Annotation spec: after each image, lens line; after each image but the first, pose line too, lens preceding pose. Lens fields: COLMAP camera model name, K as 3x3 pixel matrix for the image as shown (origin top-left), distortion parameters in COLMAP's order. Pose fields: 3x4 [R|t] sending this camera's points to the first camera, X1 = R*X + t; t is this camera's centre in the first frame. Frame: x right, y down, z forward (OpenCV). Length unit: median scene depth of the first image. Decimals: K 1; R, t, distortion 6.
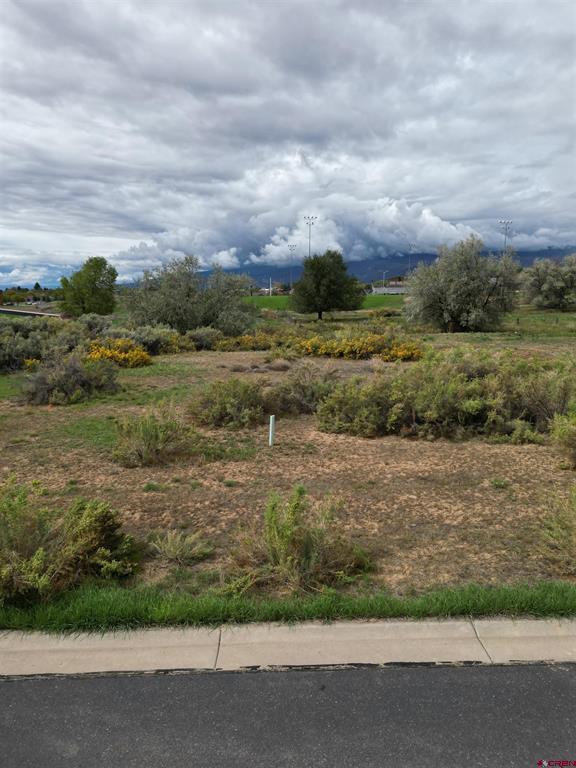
lens RADIAL K [[536.3, 0, 286.9], [0, 536.3, 383.8], [0, 0, 1]] dist [0.072893, -0.067402]
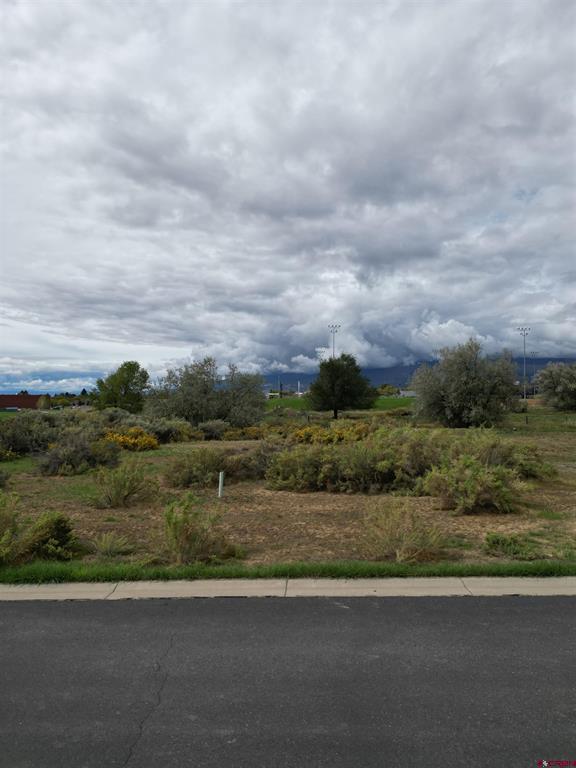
lens RADIAL K [[536.3, 0, 288.1], [0, 536.3, 393.1], [0, 0, 1]] dist [0.072893, -0.067402]
pose [[0.997846, 0.000627, -0.065603, 0.054515], [-0.012097, 0.984568, -0.174584, 0.024713], [0.064481, 0.175002, 0.982454, -0.062647]]
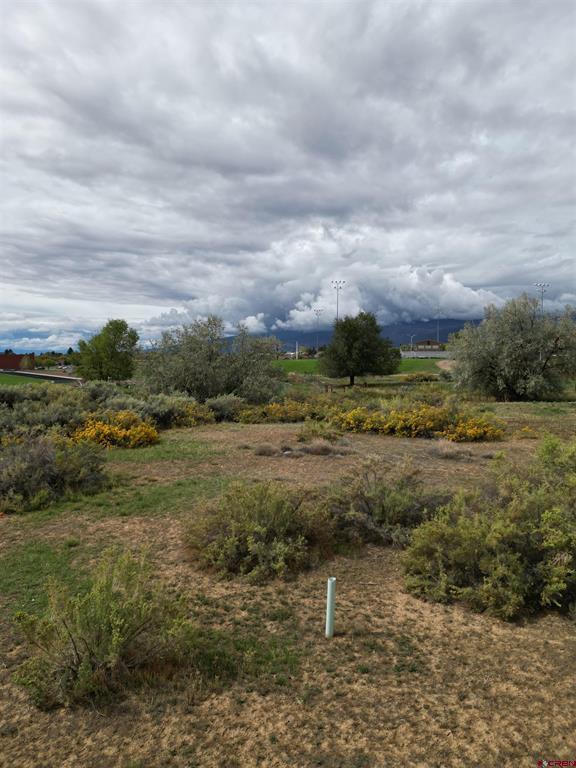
lens RADIAL K [[536.3, 0, 286.5], [0, 536.3, 377.3], [0, 0, 1]] dist [0.072893, -0.067402]
pose [[0.998941, 0.001242, -0.046003, -0.012585], [-0.007148, 0.991689, -0.128457, -0.018635], [0.045461, 0.128649, 0.990648, 0.113834]]
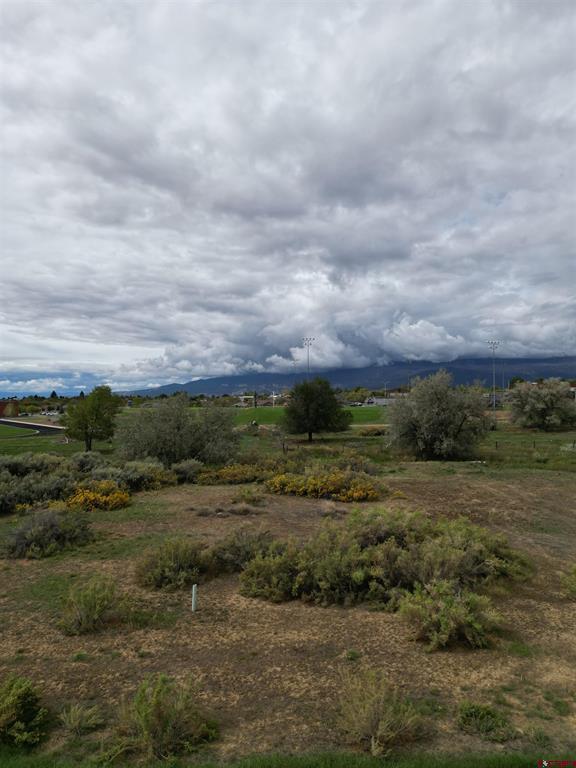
lens RADIAL K [[536.3, 0, 286.5], [0, 536.3, 396.2], [0, 0, 1]] dist [0.072893, -0.067402]
pose [[0.999785, -0.006221, -0.019766, 0.054667], [0.002785, 0.985559, -0.169308, -0.040449], [0.020533, 0.169216, 0.985365, -0.072637]]
